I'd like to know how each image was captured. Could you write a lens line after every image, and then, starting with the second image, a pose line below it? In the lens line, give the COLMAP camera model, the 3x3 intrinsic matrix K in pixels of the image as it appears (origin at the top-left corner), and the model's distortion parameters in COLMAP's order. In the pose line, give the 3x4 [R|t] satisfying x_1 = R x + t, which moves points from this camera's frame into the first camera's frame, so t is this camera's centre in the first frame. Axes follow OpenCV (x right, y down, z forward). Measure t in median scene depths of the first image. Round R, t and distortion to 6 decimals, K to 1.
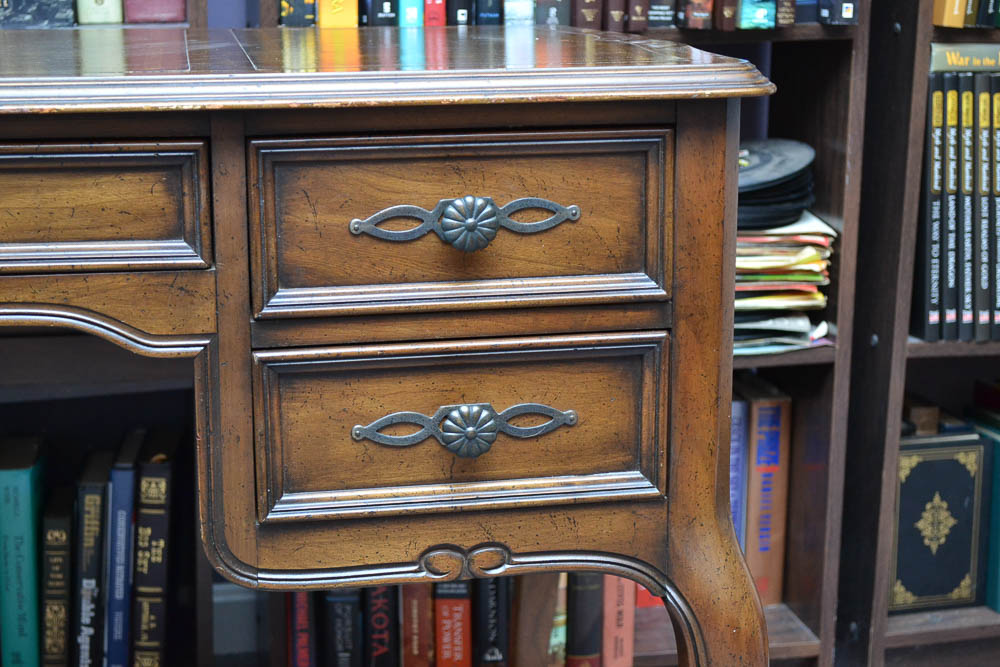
lens RADIAL K [[1790.9, 0, 496.8], [0, 1790.9, 341.8], [0, 0, 1]] dist [0.010020, 0.000000]
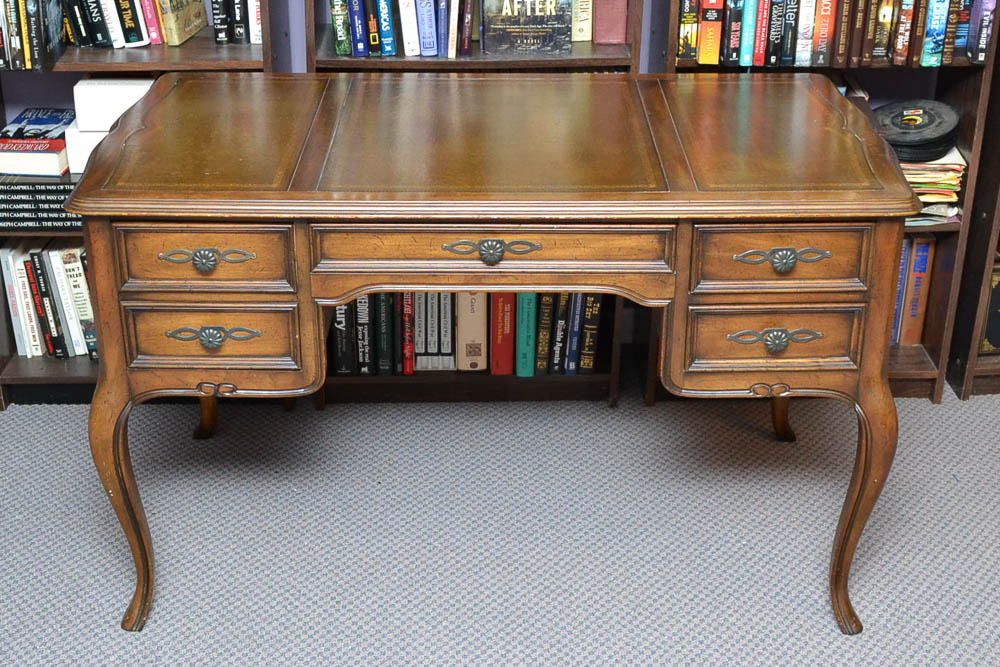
lens RADIAL K [[1403.8, 0, 473.0], [0, 1403.8, 201.0], [0, 0, 1]] dist [-0.083133, 0.000000]
pose [[0.982556, 0.066223, -0.173775, -0.065201], [-0.034331, 0.982978, 0.180485, -0.291859], [0.182769, -0.171371, 0.968105, -0.534812]]
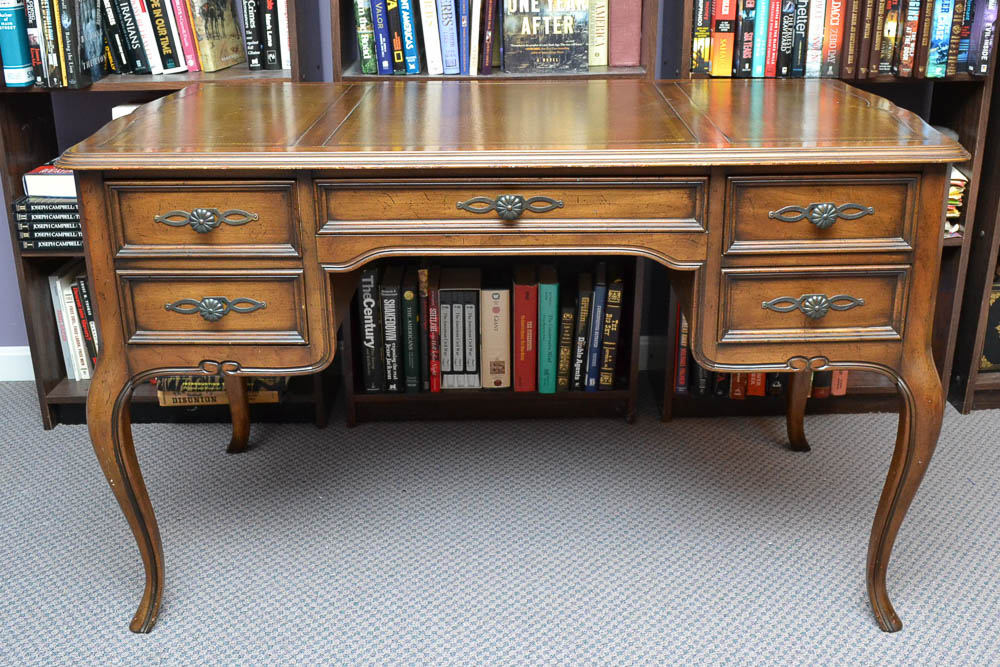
lens RADIAL K [[1052.7, 0, 503.6], [0, 1052.7, 276.8], [0, 0, 1]] dist [-0.082477, 0.000000]
pose [[0.982478, 0.048687, -0.179905, -0.105873], [-0.027178, 0.992384, 0.120148, -0.085262], [0.184385, -0.113153, 0.976319, -0.209689]]
